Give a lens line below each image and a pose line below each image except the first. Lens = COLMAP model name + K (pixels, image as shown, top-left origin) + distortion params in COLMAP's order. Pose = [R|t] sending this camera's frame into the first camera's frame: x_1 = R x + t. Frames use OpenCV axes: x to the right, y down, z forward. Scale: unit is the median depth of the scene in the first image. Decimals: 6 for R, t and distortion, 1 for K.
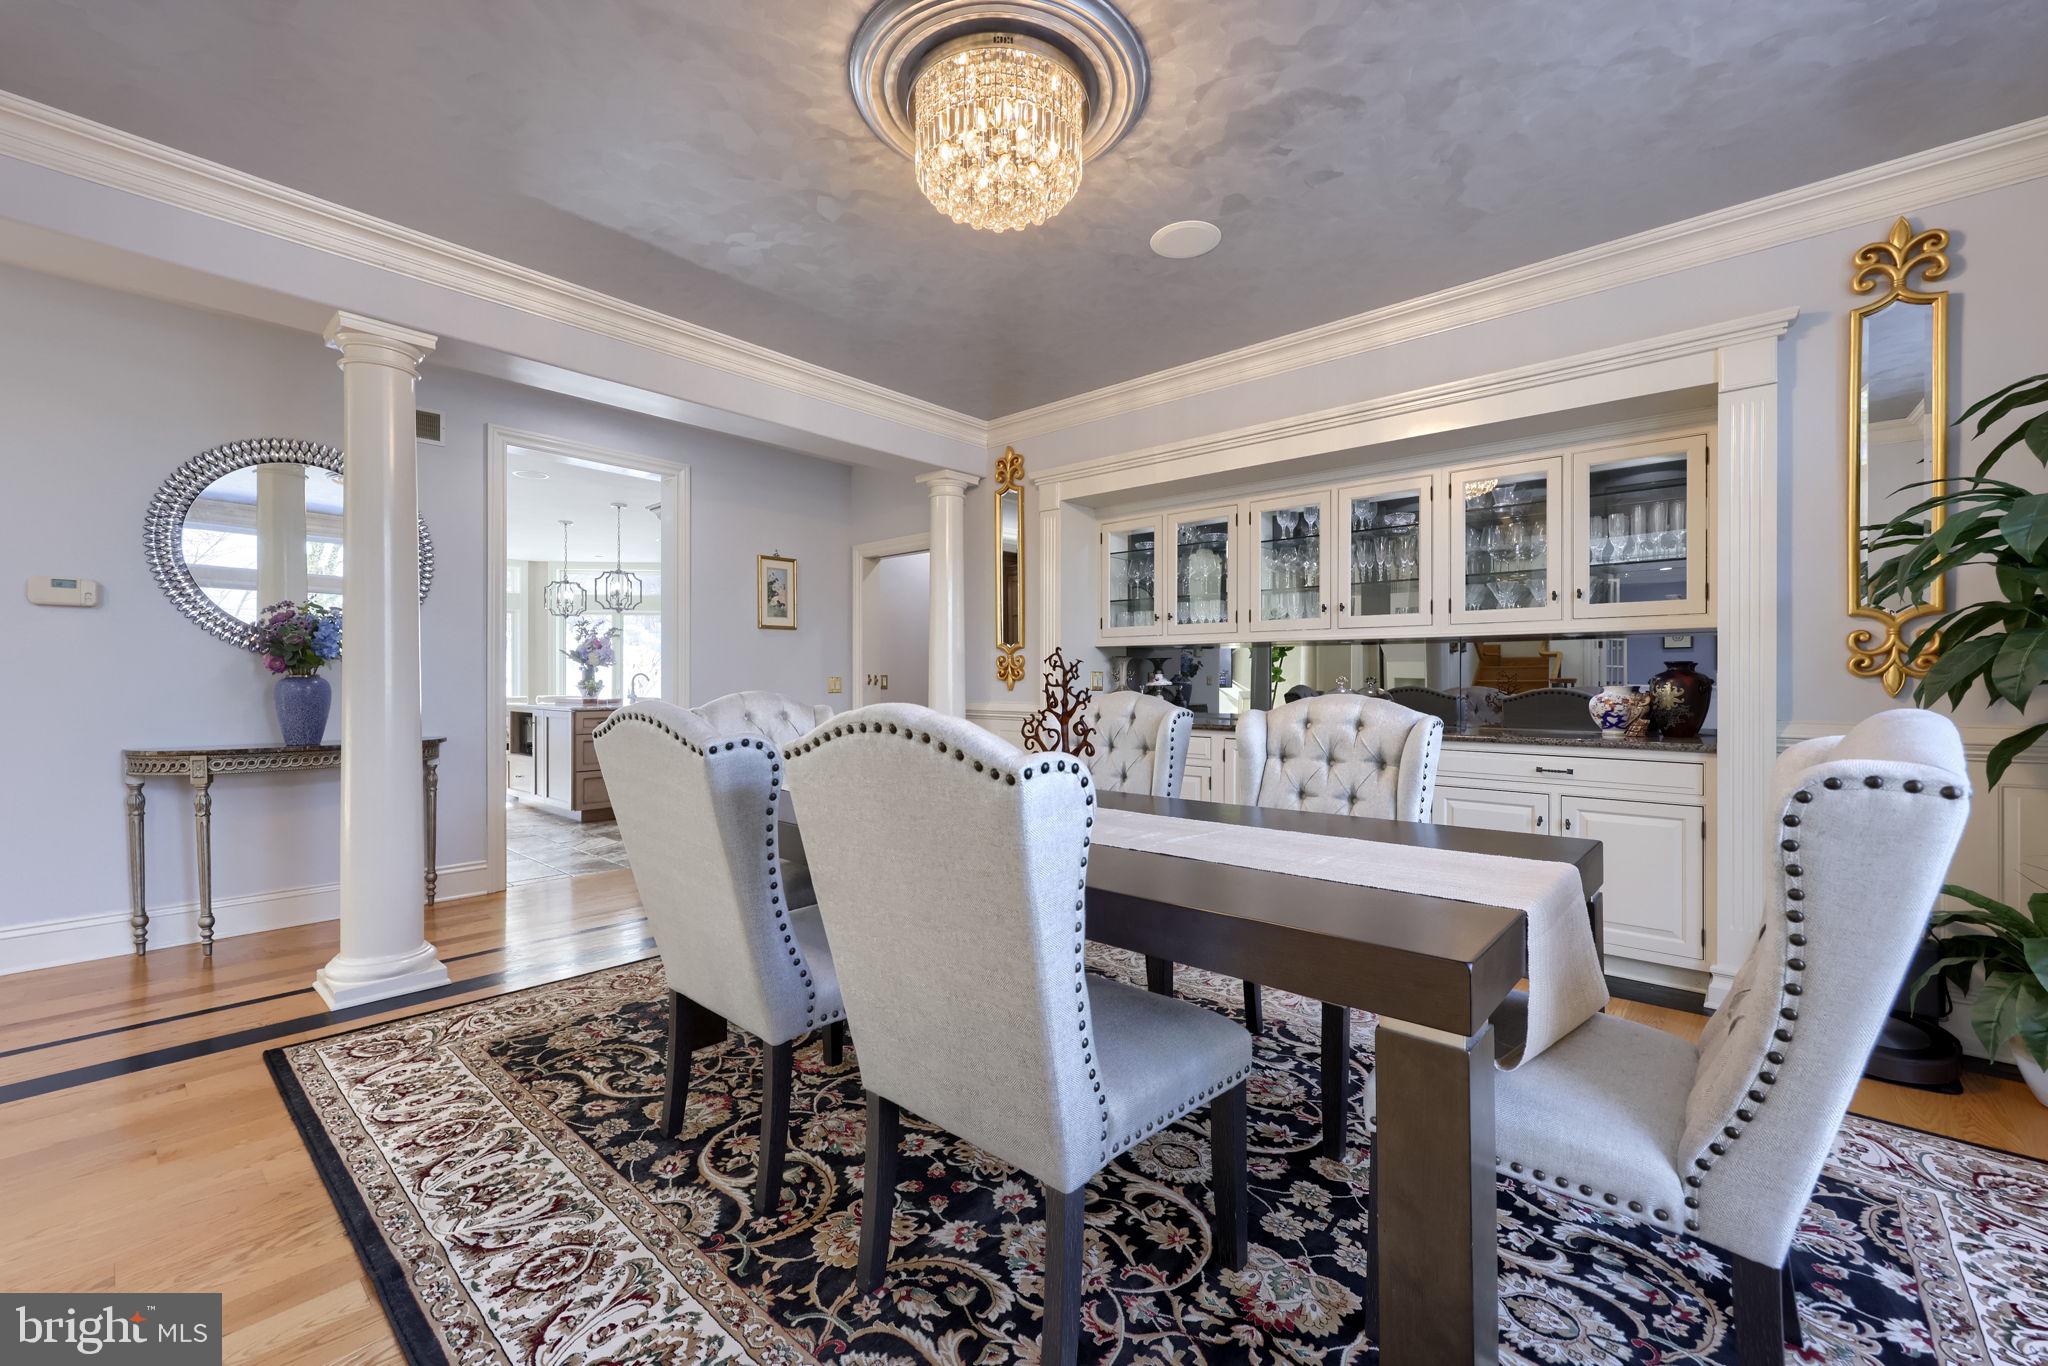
lens RADIAL K [[814.2, 0, 1029.2], [0, 814.2, 720.2], [0, 0, 1]] dist [-0.001126, 0.000121]
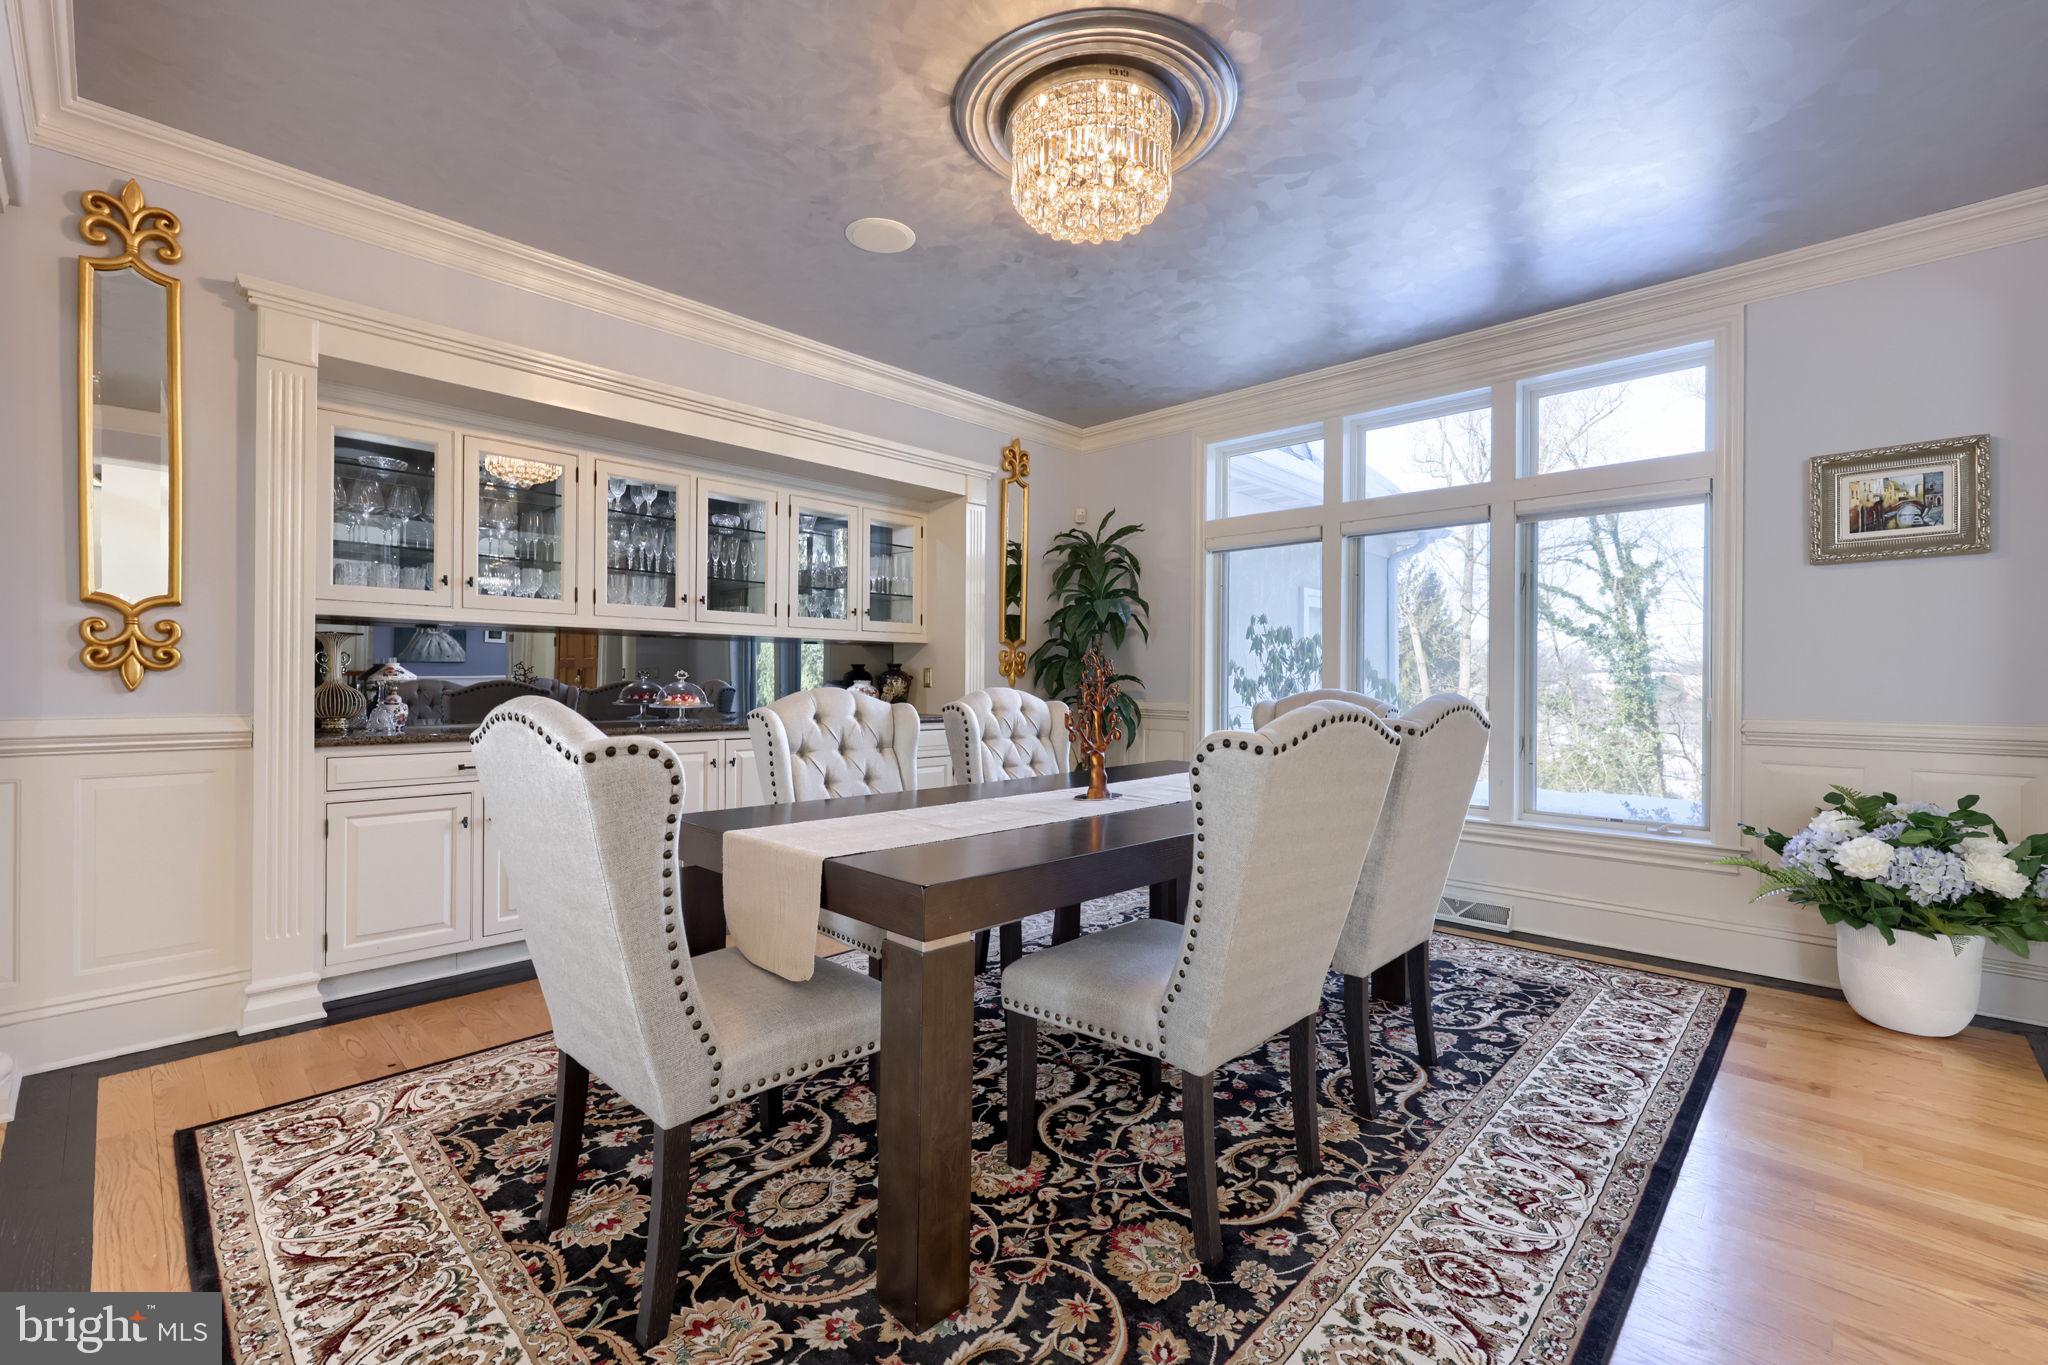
lens RADIAL K [[874.6, 0, 1024.0], [0, 874.6, 682.5], [0, 0, 1]] dist [0.027775, -0.000089]
pose [[0.039513, -0.004243, 0.999210, -1.632033], [0.035052, 0.999381, 0.002857, -0.070424], [-0.998604, 0.034912, 0.039637, 1.415488]]
